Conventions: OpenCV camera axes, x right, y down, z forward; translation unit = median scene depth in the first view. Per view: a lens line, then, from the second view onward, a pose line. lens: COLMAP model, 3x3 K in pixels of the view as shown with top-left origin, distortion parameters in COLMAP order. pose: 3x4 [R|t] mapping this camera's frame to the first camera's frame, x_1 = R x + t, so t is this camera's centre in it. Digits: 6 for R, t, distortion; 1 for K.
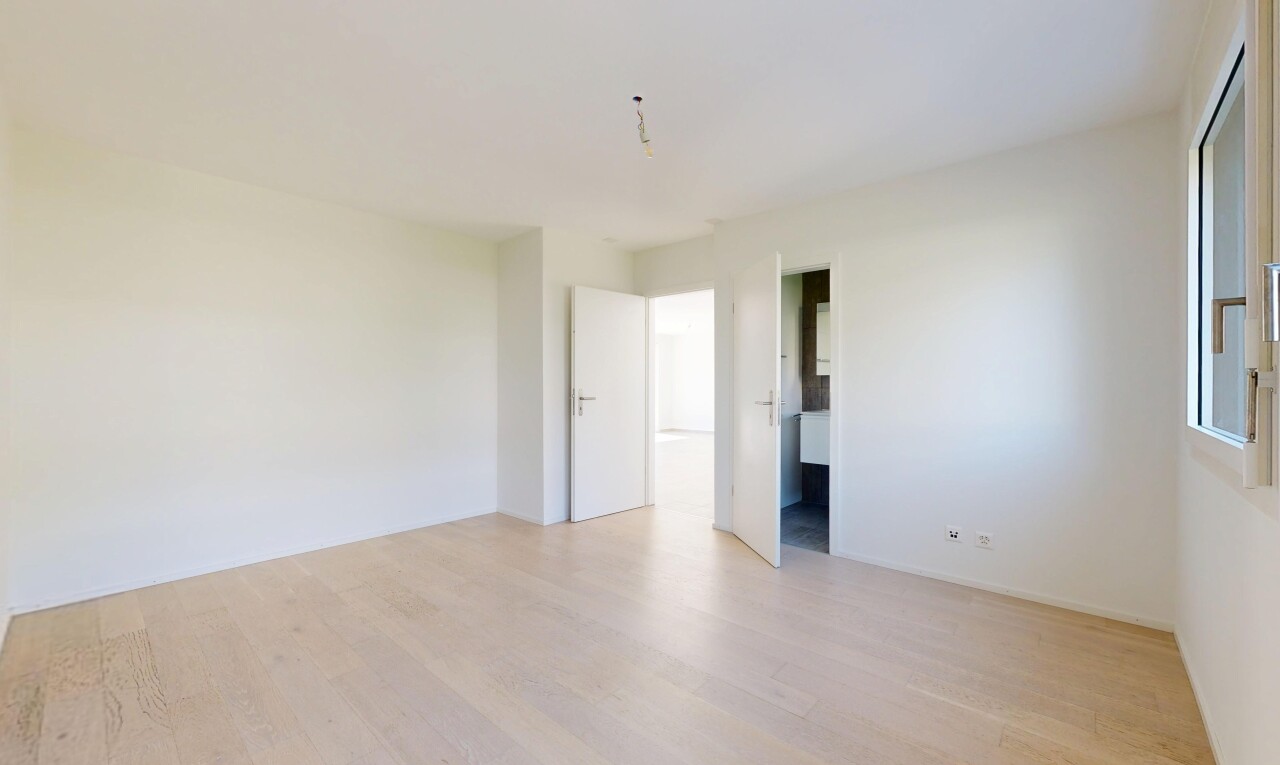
lens RADIAL K [[468.7, 0, 640.0], [0, 468.7, 382.5], [0, 0, 1]] dist [0.000020, 0.000026]
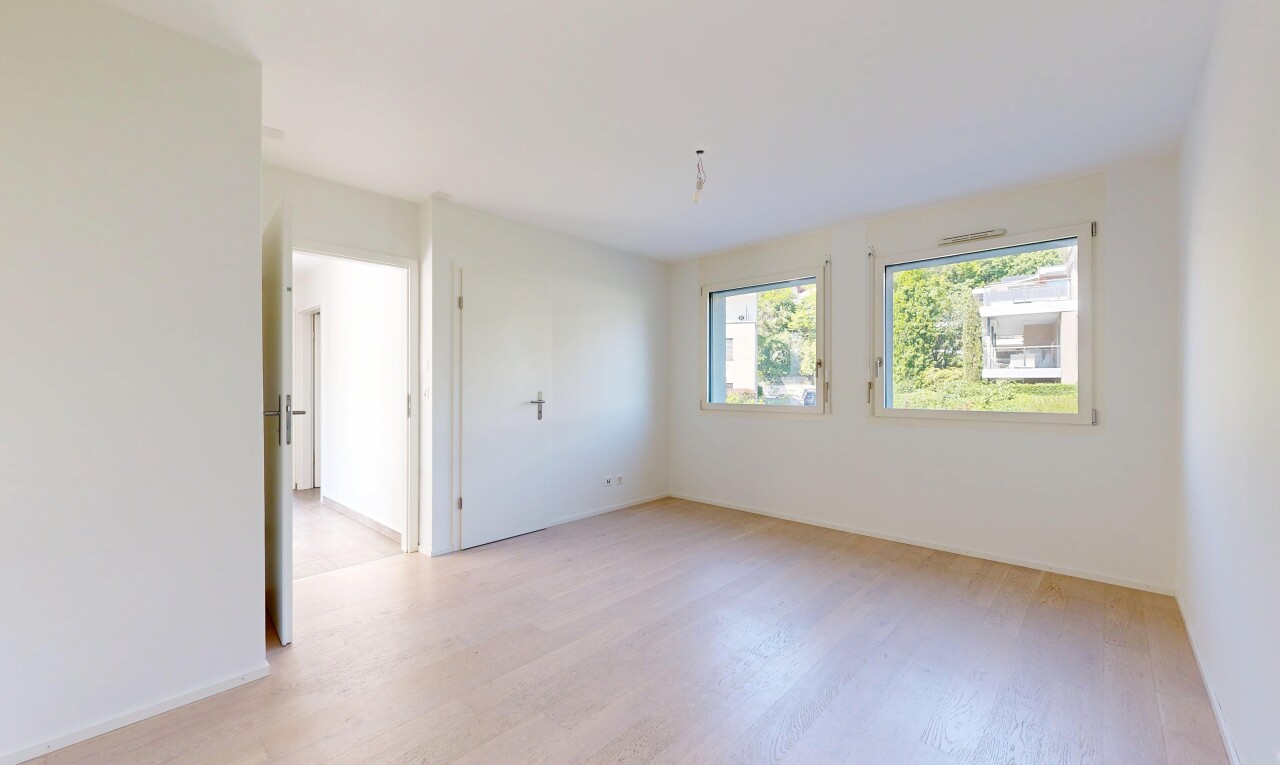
lens RADIAL K [[468.7, 0, 640.0], [0, 468.7, 382.5], [0, 0, 1]] dist [0.000020, 0.000026]
pose [[0.095363, 0.003116, 0.995438, -0.901130], [0.002329, 0.999992, -0.003354, 0.001870], [-0.995440, 0.002638, 0.095355, 0.769199]]
